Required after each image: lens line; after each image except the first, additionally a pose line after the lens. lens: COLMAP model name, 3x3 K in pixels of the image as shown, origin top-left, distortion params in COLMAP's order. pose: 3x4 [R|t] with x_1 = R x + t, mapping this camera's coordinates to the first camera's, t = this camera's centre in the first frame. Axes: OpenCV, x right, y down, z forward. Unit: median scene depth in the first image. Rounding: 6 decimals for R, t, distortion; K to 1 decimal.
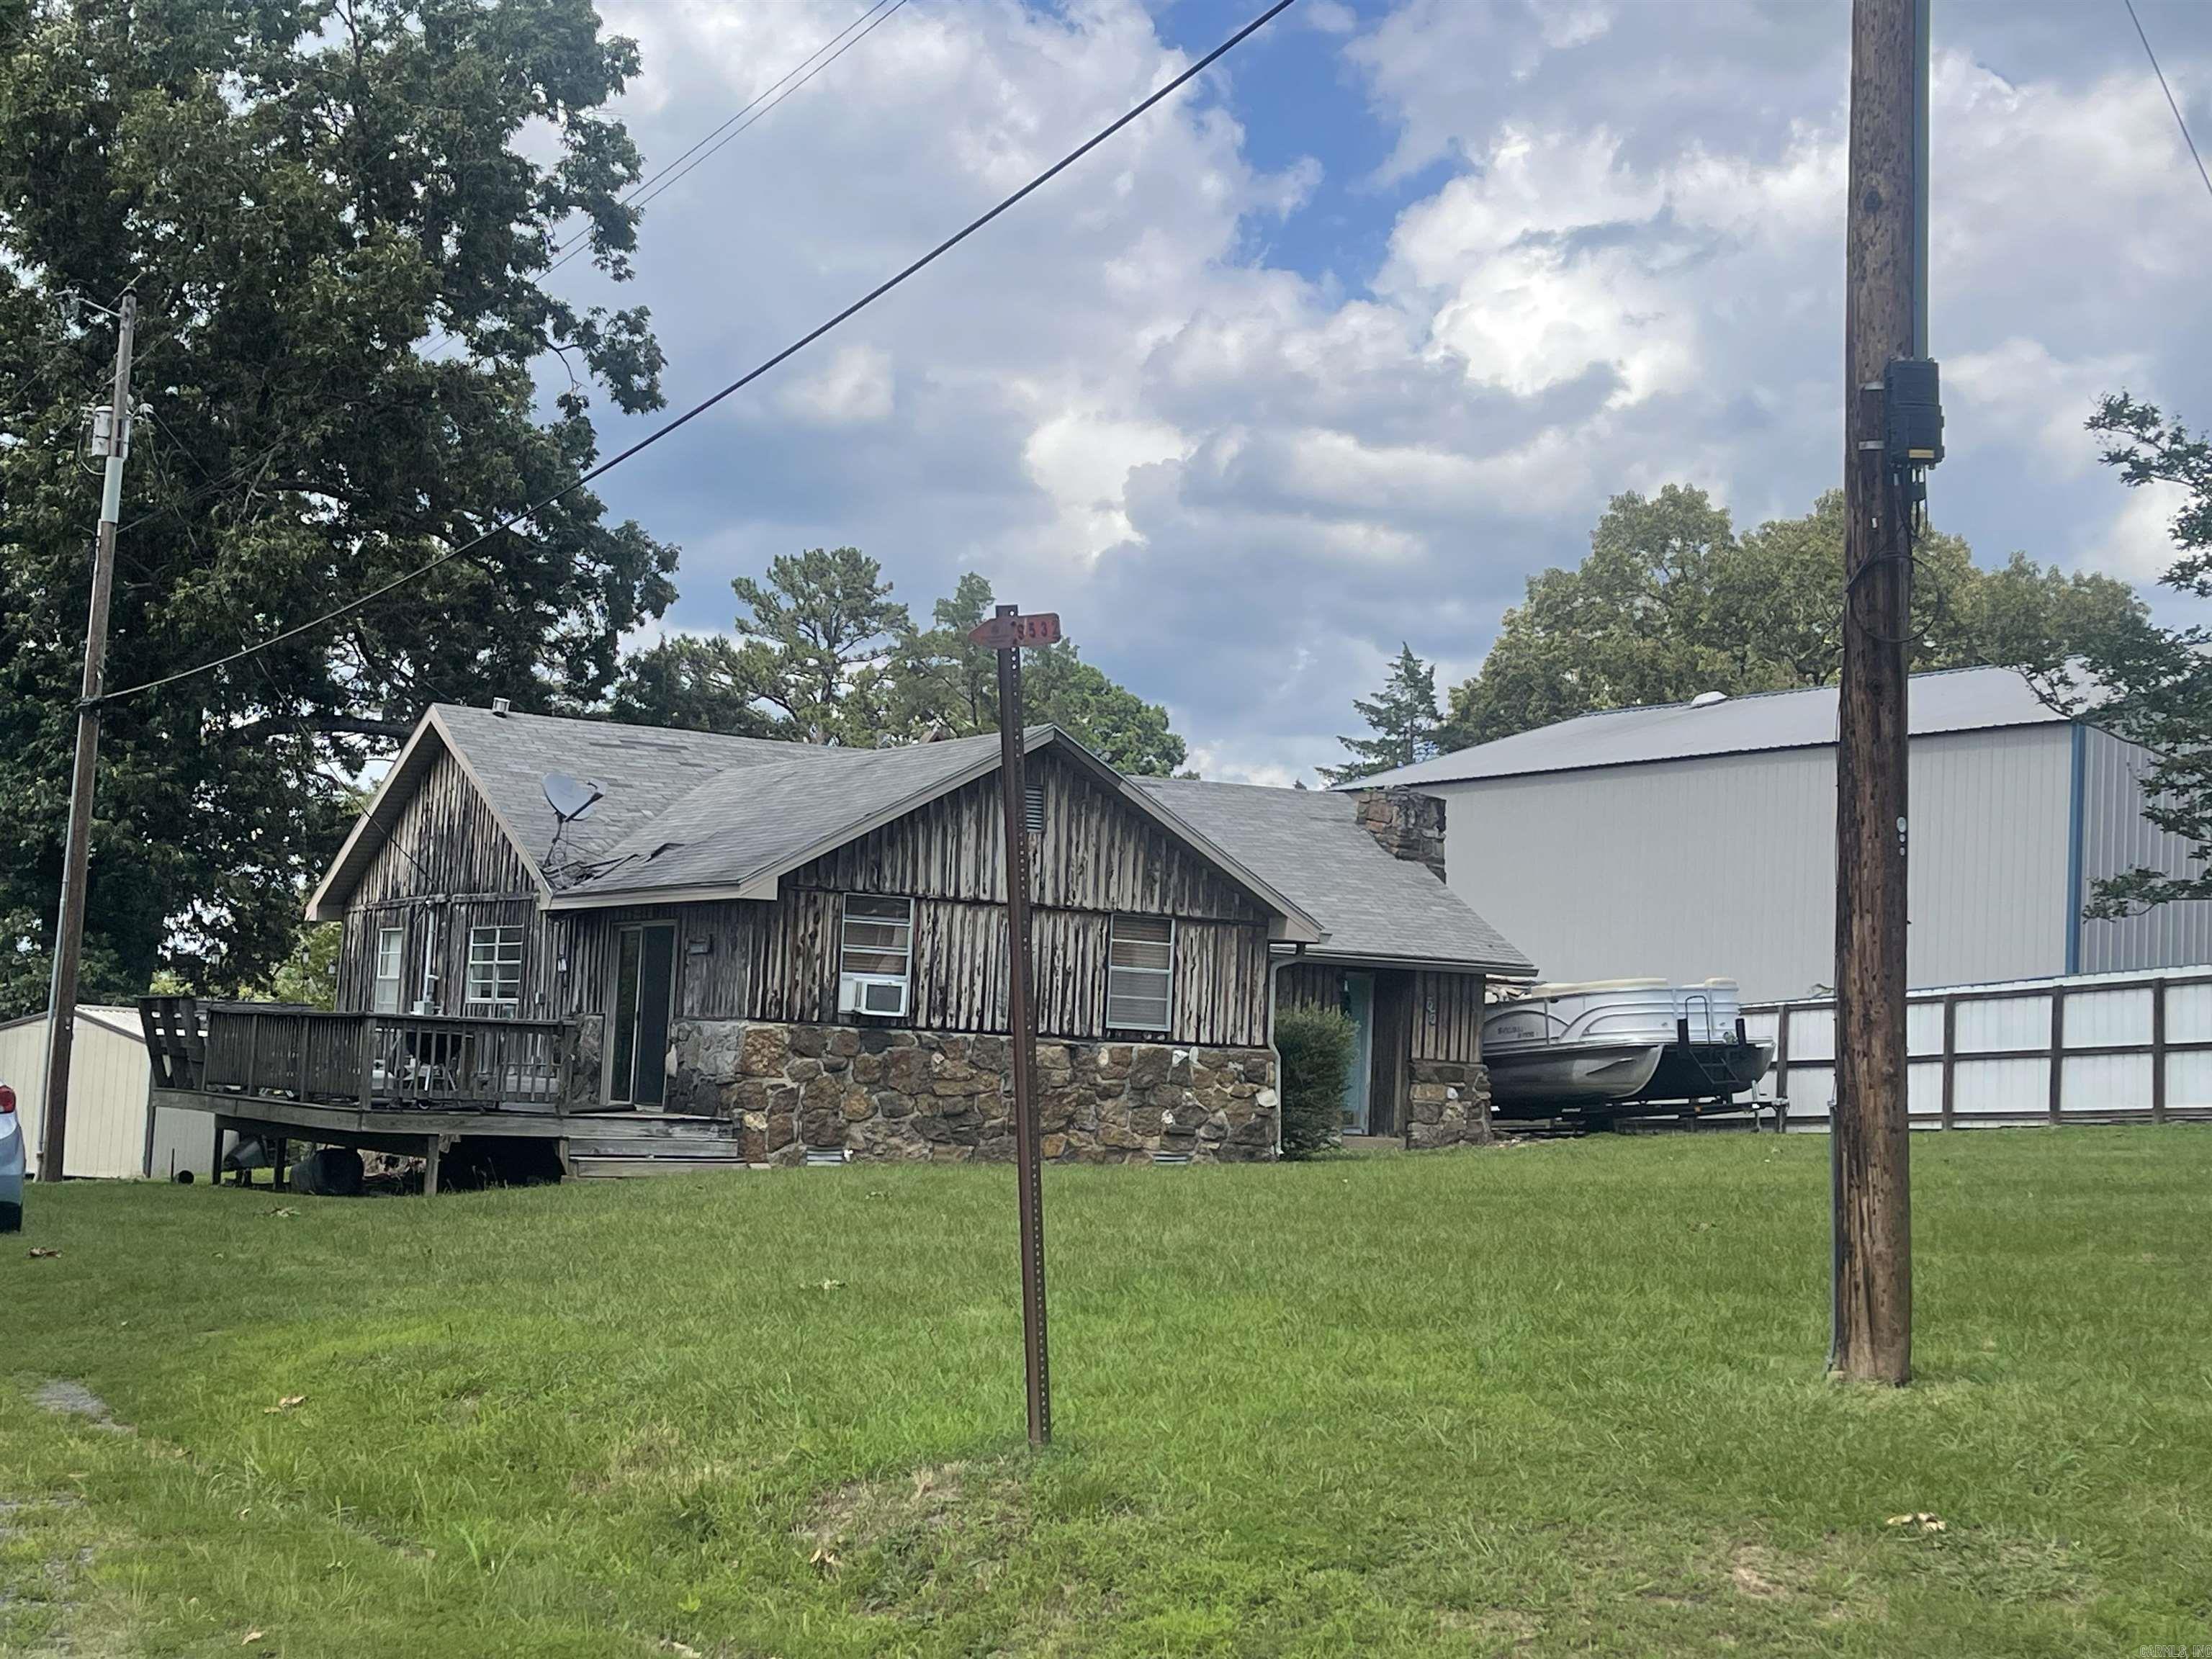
lens RADIAL K [[3073.6, 0, 1063.6], [0, 3073.6, 831.2], [0, 0, 1]] dist [0.088996, 0.000000]
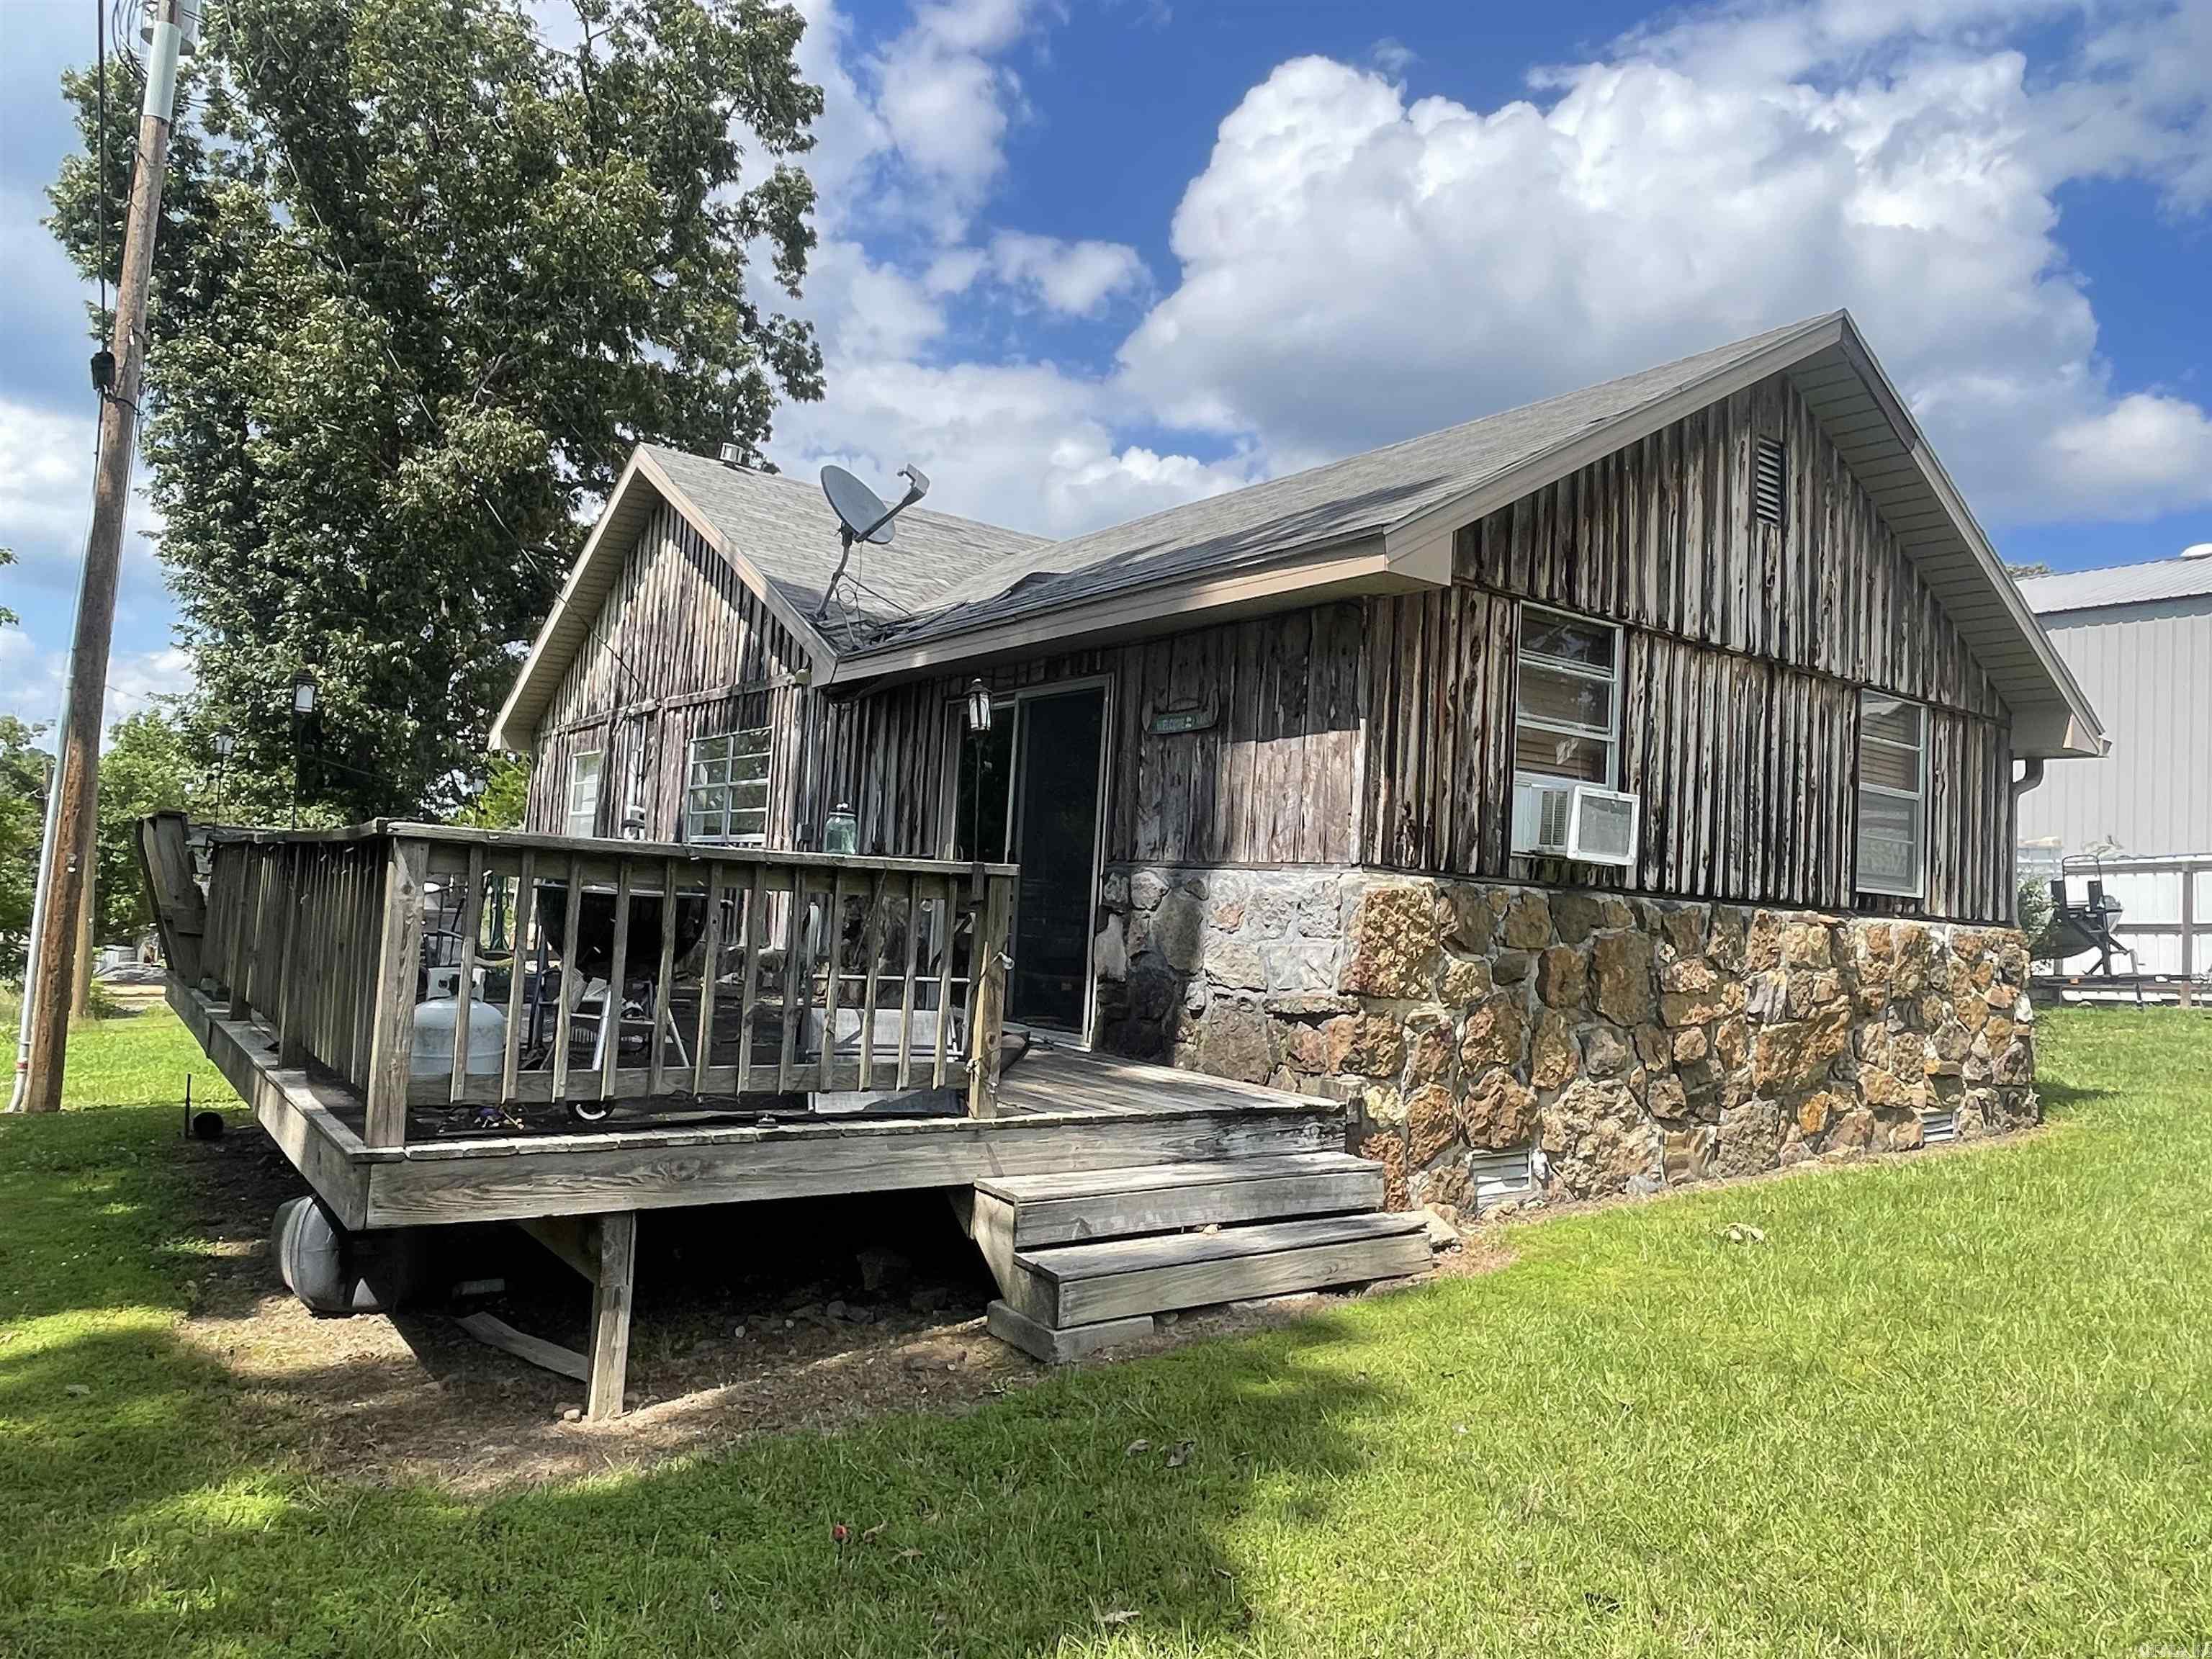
lens RADIAL K [[1448.1, 0, 1046.4], [0, 1448.1, 820.0], [0, 0, 1]] dist [0.017126, -0.002773]
pose [[0.997590, 0.013397, 0.068082, -0.156031], [-0.014890, 0.999659, 0.021466, 0.049240], [-0.067771, -0.022428, 0.997449, 0.774976]]
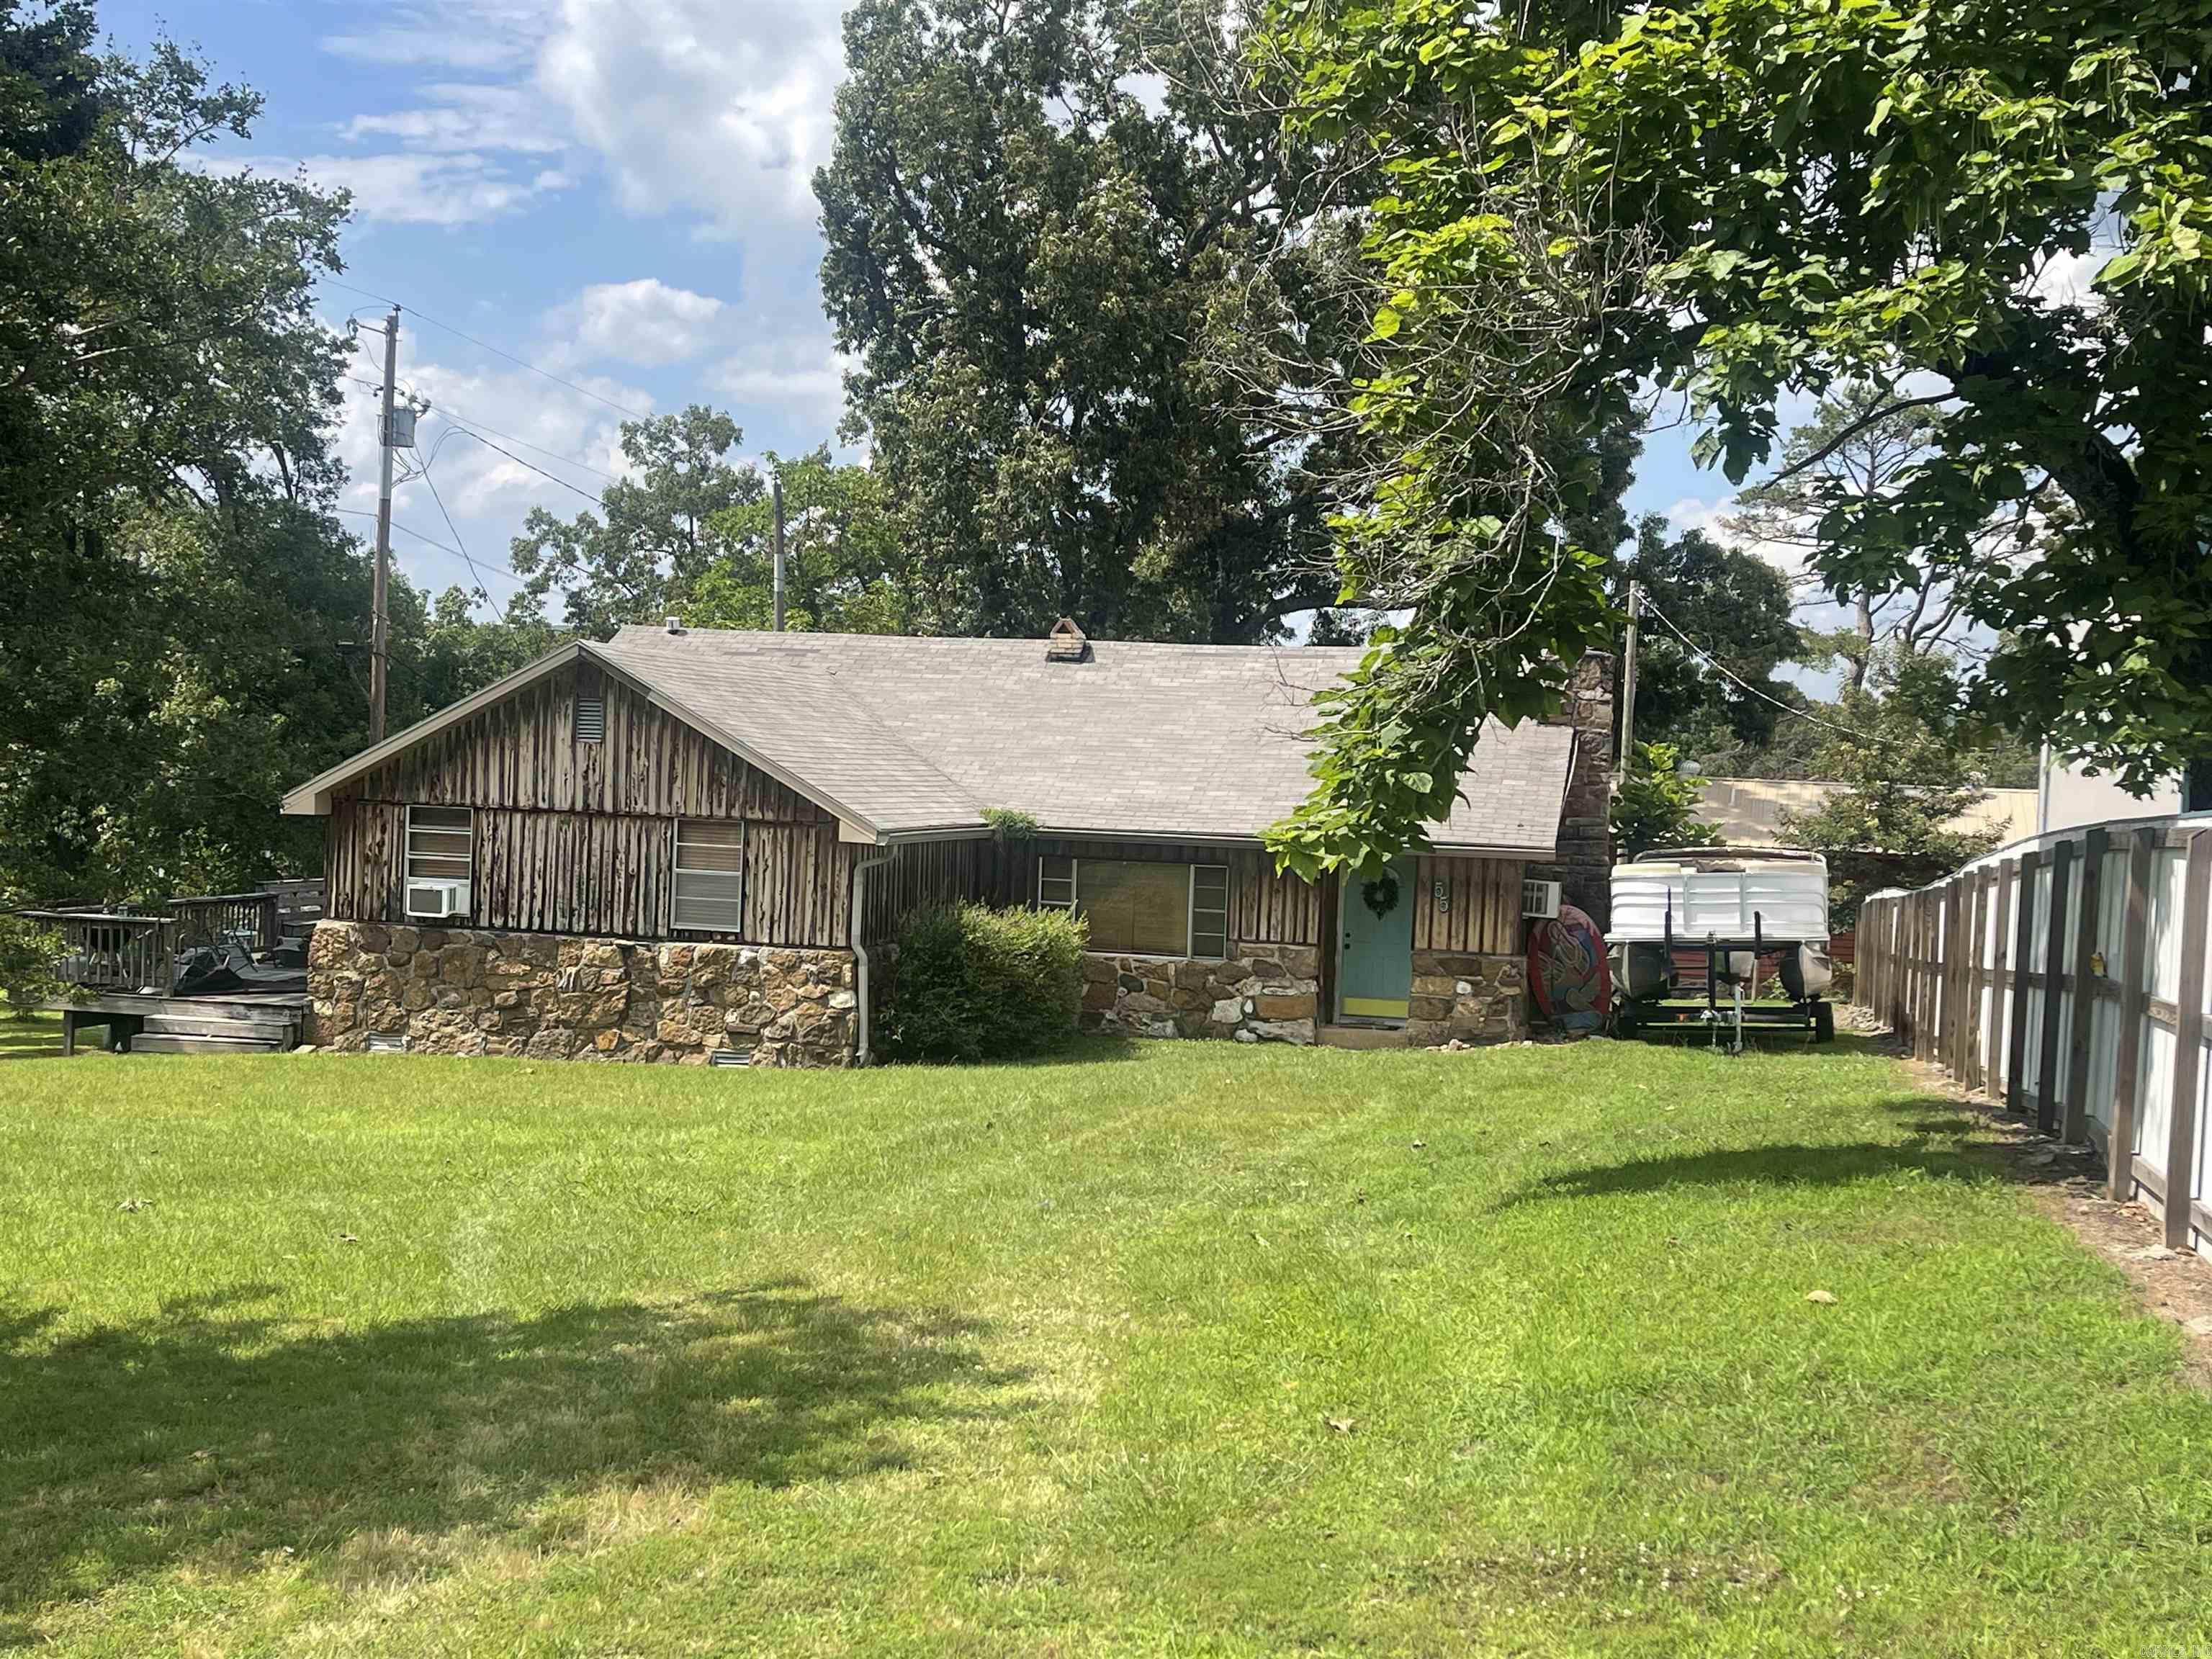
lens RADIAL K [[2640.0, 0, 1095.6], [0, 2640.0, 824.3], [0, 0, 1]] dist [0.070402, 0.000000]
pose [[0.726088, -0.000383, -0.687601, 0.757753], [0.046665, 0.997722, 0.048721, -0.008022], [0.686016, -0.067462, 0.724452, 0.471431]]
